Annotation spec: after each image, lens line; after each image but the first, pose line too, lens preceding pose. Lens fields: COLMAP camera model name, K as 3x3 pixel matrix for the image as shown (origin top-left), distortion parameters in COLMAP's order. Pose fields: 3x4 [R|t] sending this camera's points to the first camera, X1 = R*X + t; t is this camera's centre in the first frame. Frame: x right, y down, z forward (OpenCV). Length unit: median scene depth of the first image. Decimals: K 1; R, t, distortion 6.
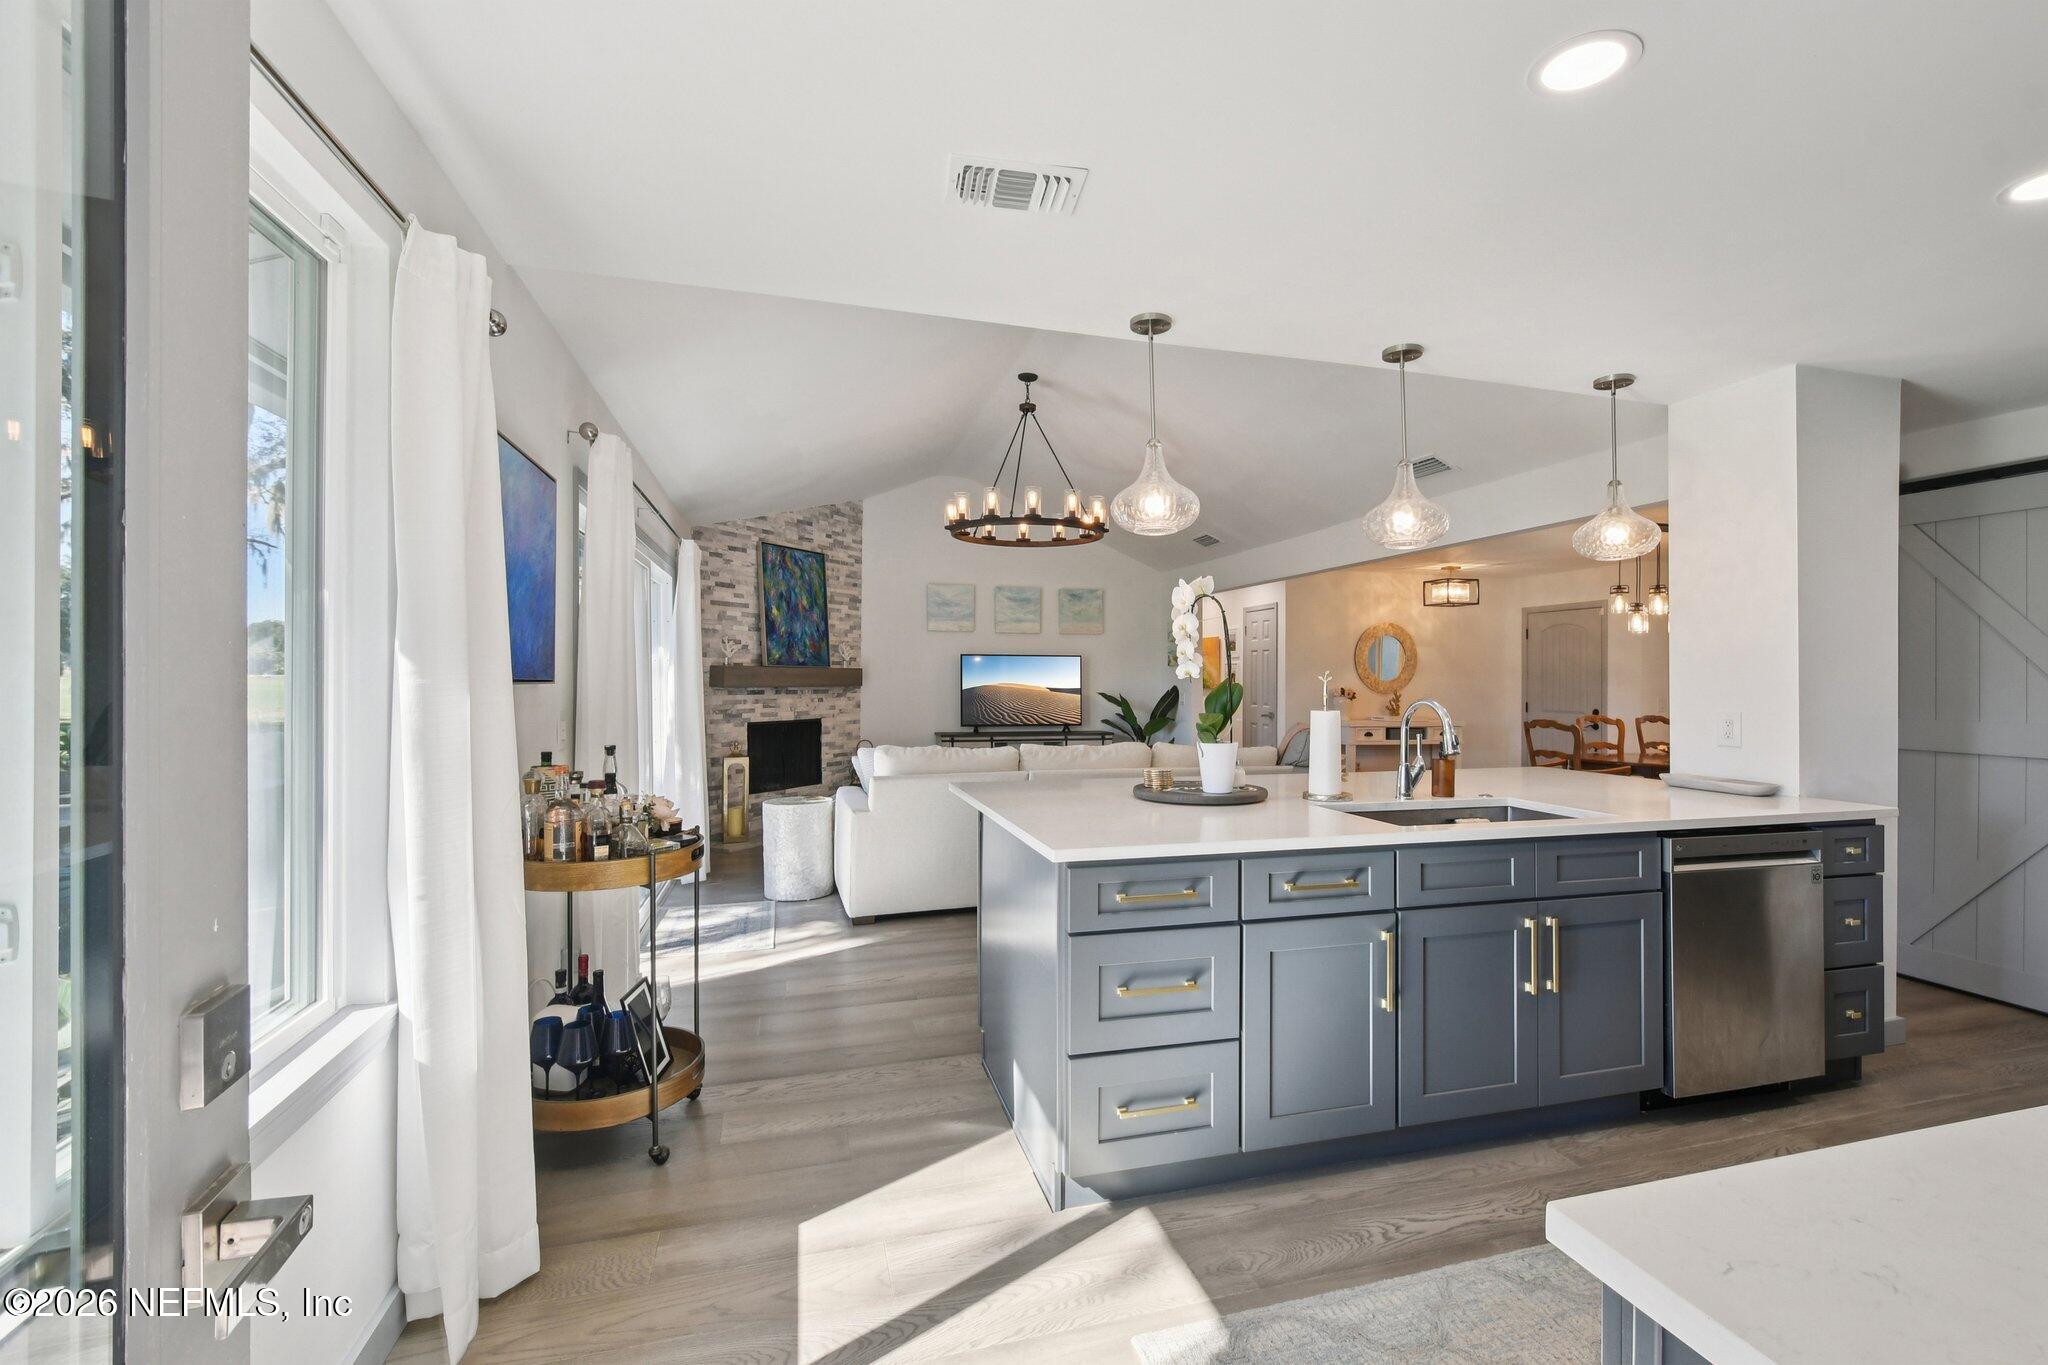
lens RADIAL K [[926.1, 0, 1090.0], [0, 926.1, 681.2], [0, 0, 1]] dist [0.008092, -0.007607]
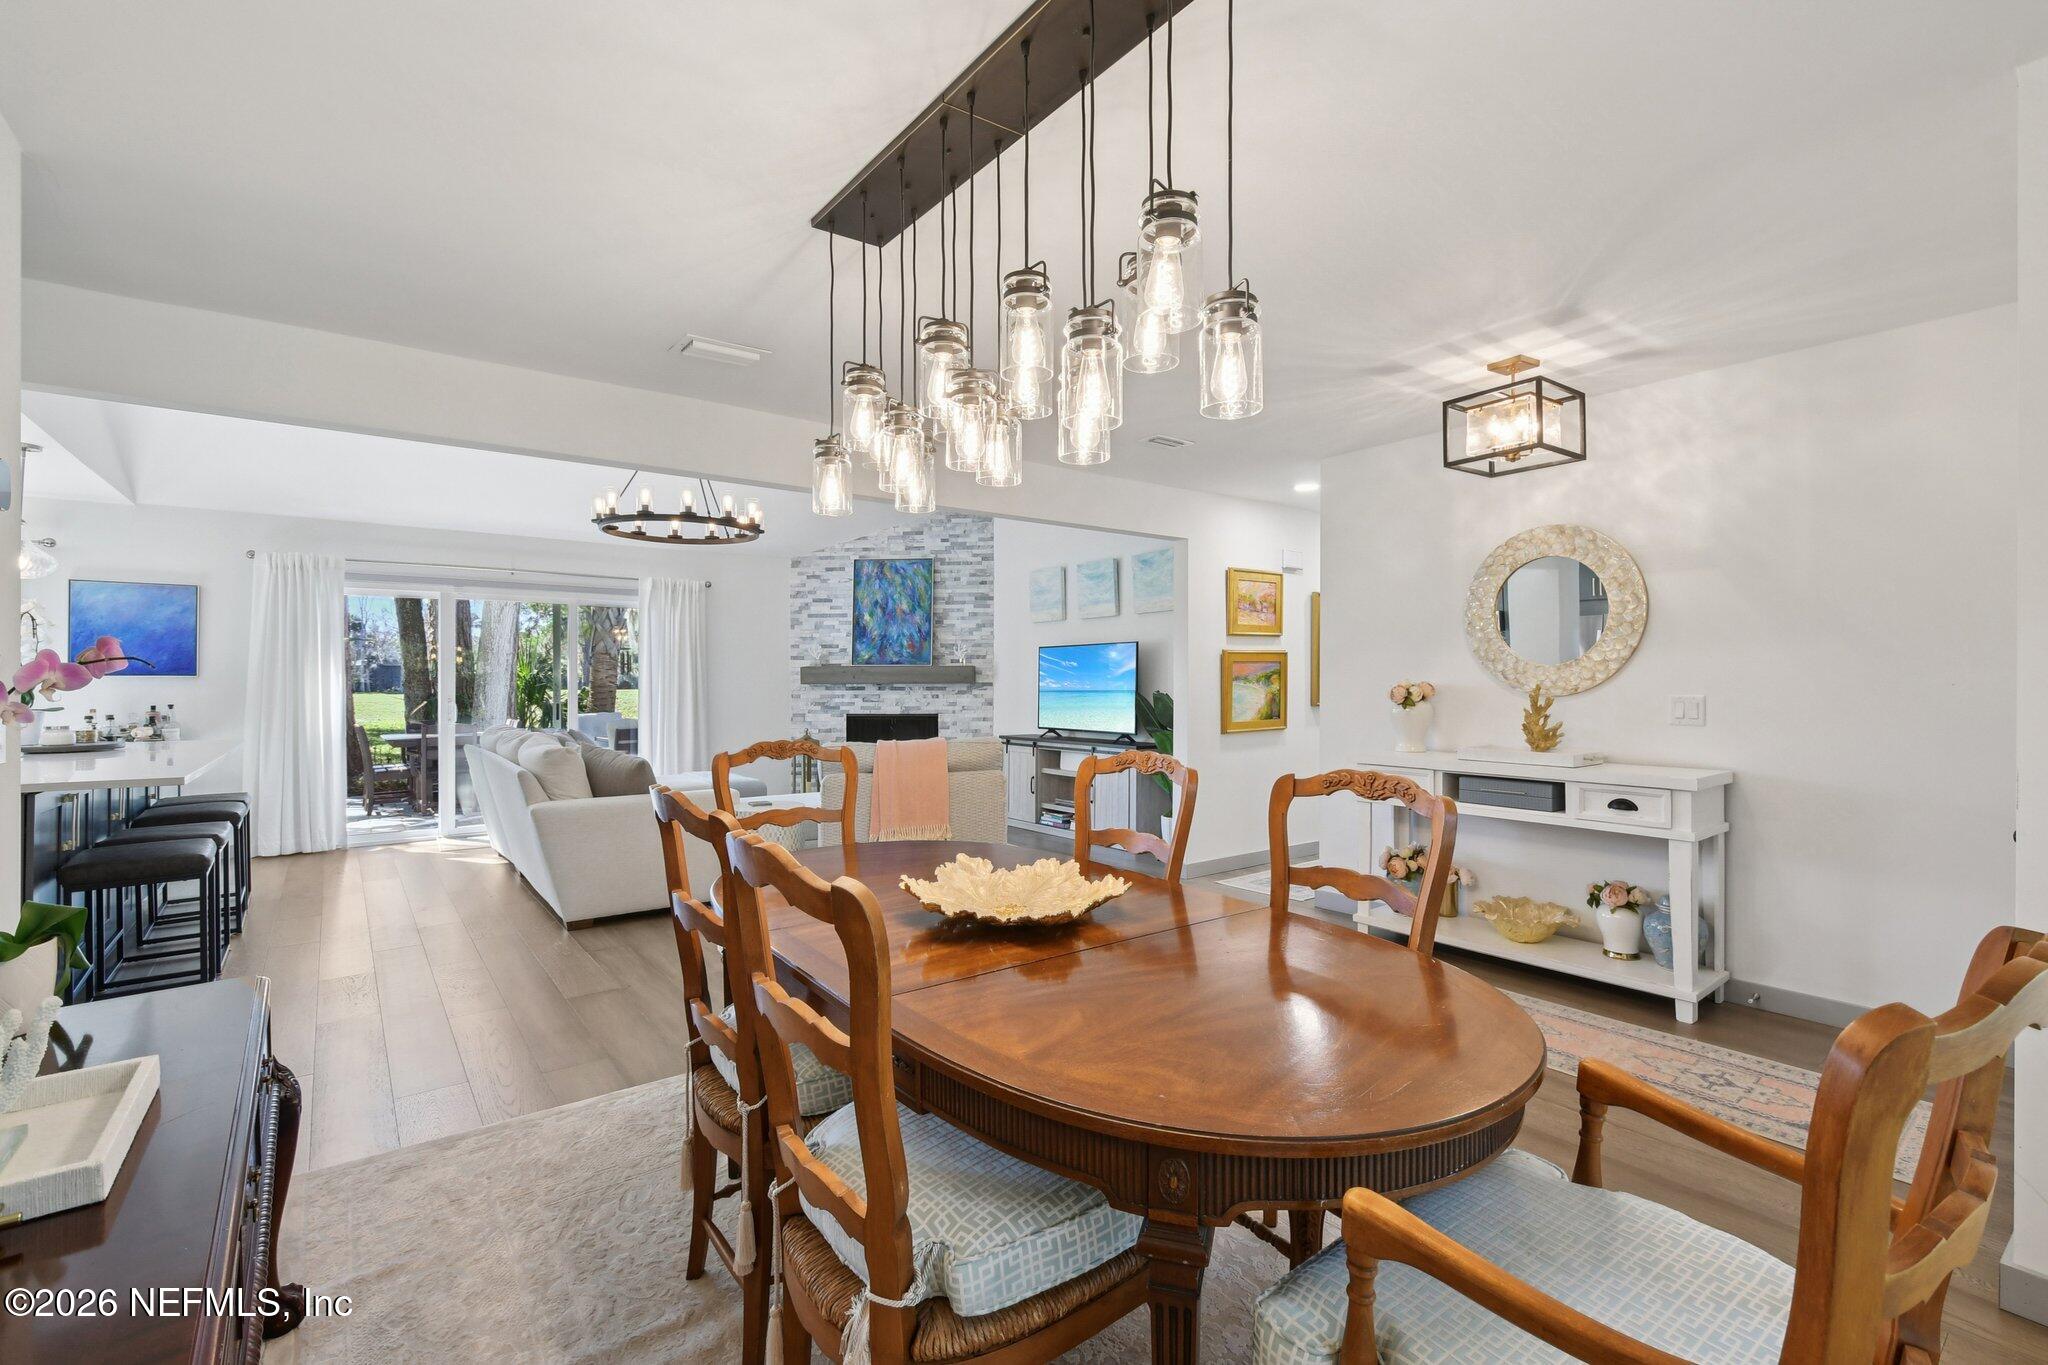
lens RADIAL K [[926.1, 0, 1030.0], [0, 926.1, 676.2], [0, 0, 1]] dist [0.008092, -0.007607]
pose [[0.316902, -0.012291, -0.948379, 0.793994], [-0.000461, 0.999914, -0.013113, 0.011654], [0.948458, 0.004593, 0.316869, 0.813310]]
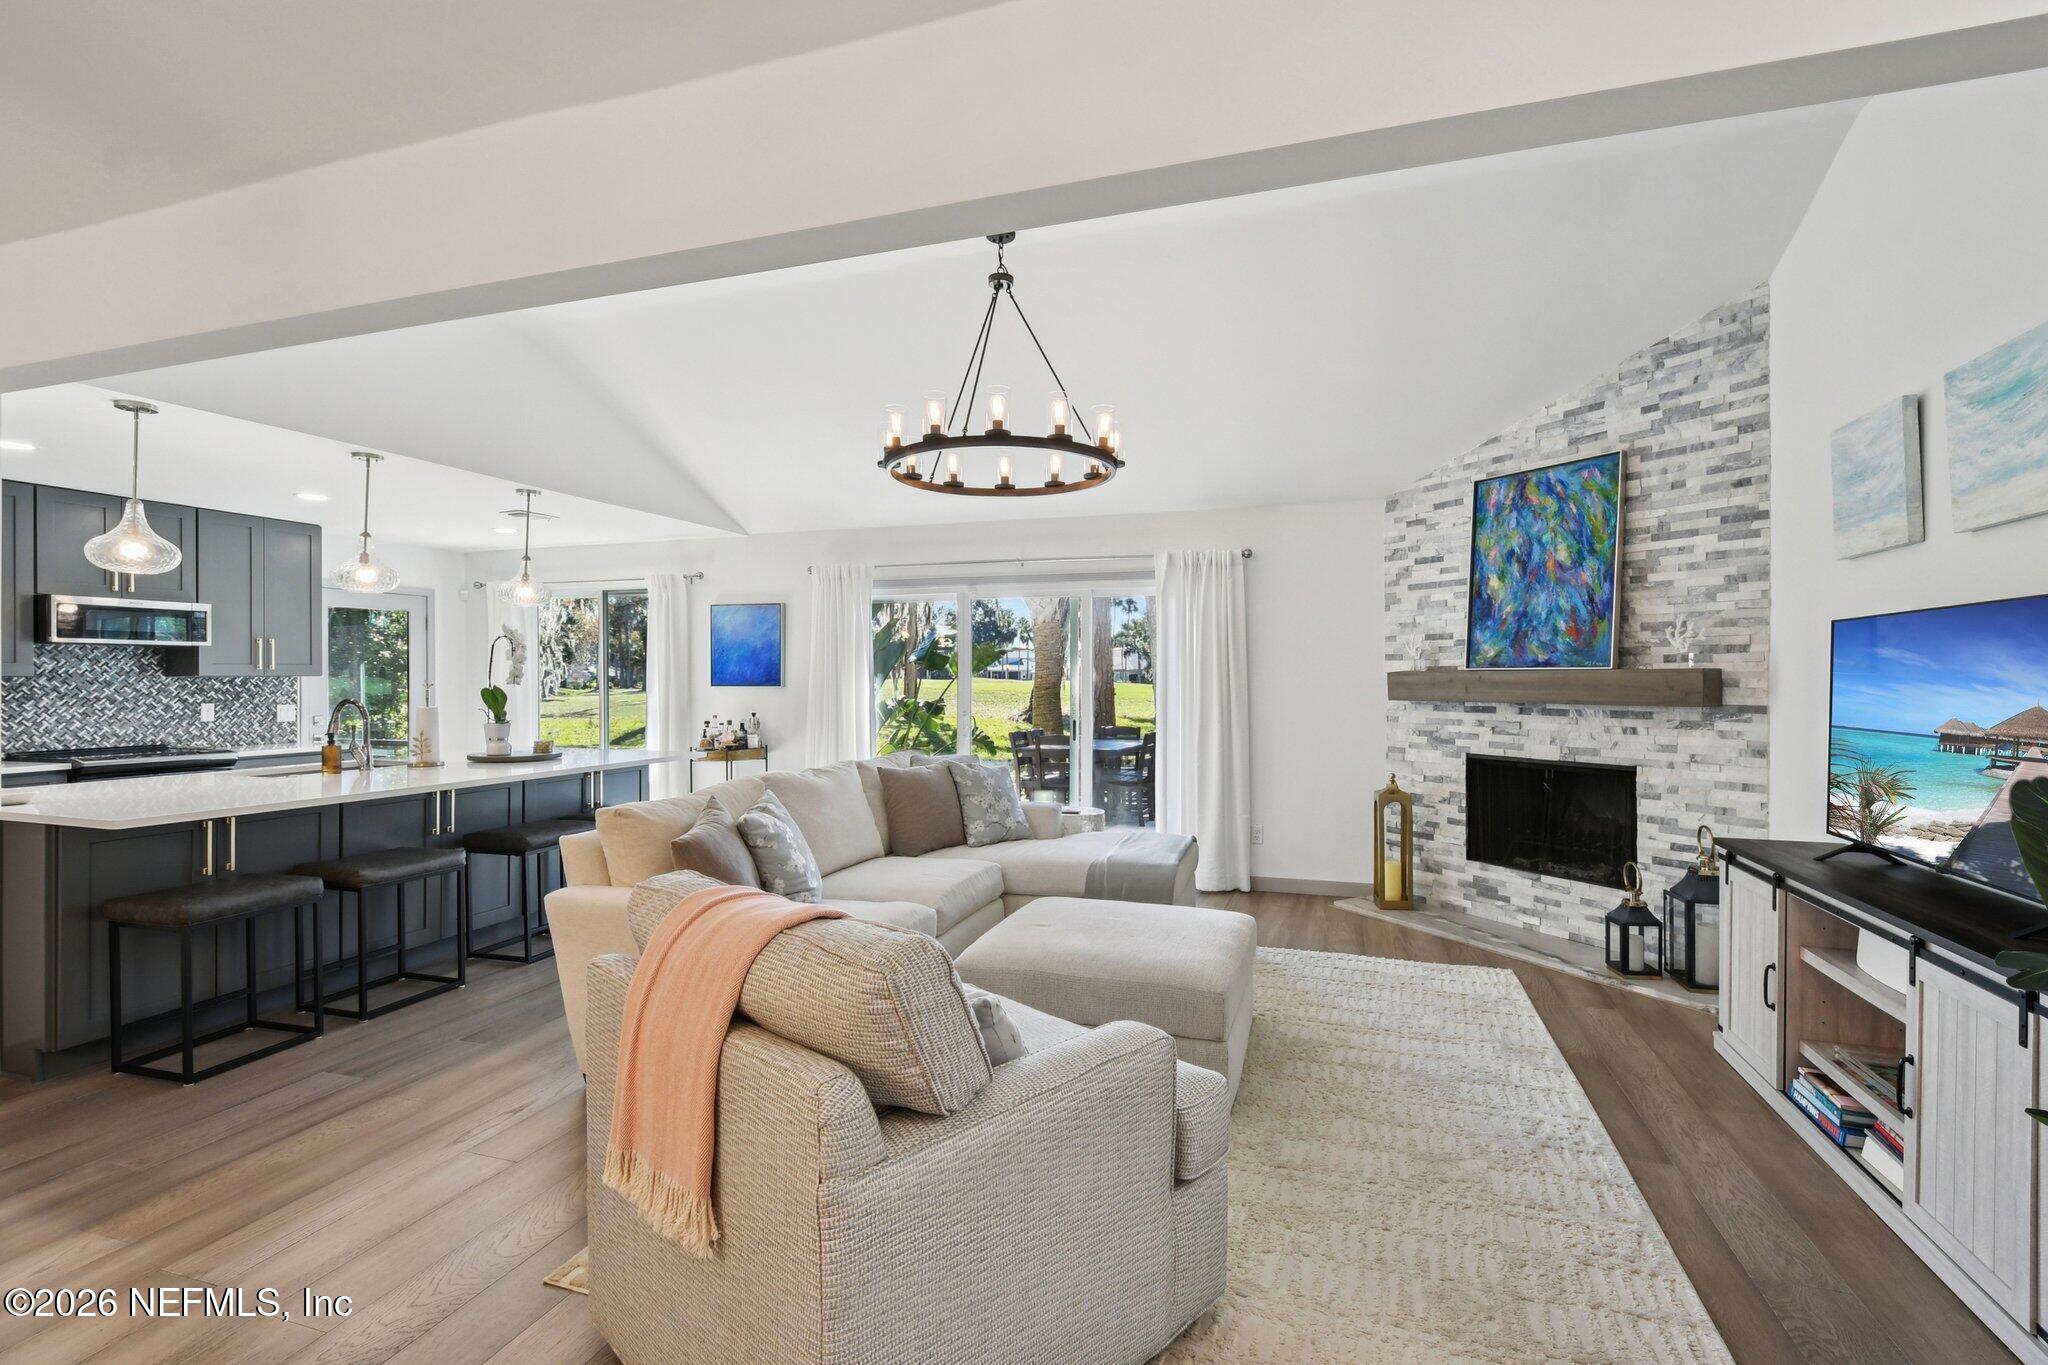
lens RADIAL K [[926.1, 0, 1047.6], [0, 926.1, 680.2], [0, 0, 1]] dist [0.008092, -0.007607]
pose [[-0.588369, -0.004657, -0.808579, 0.344603], [-0.006039, 0.999981, -0.001365, -0.005927], [0.808570, 0.004080, -0.588386, 1.105355]]
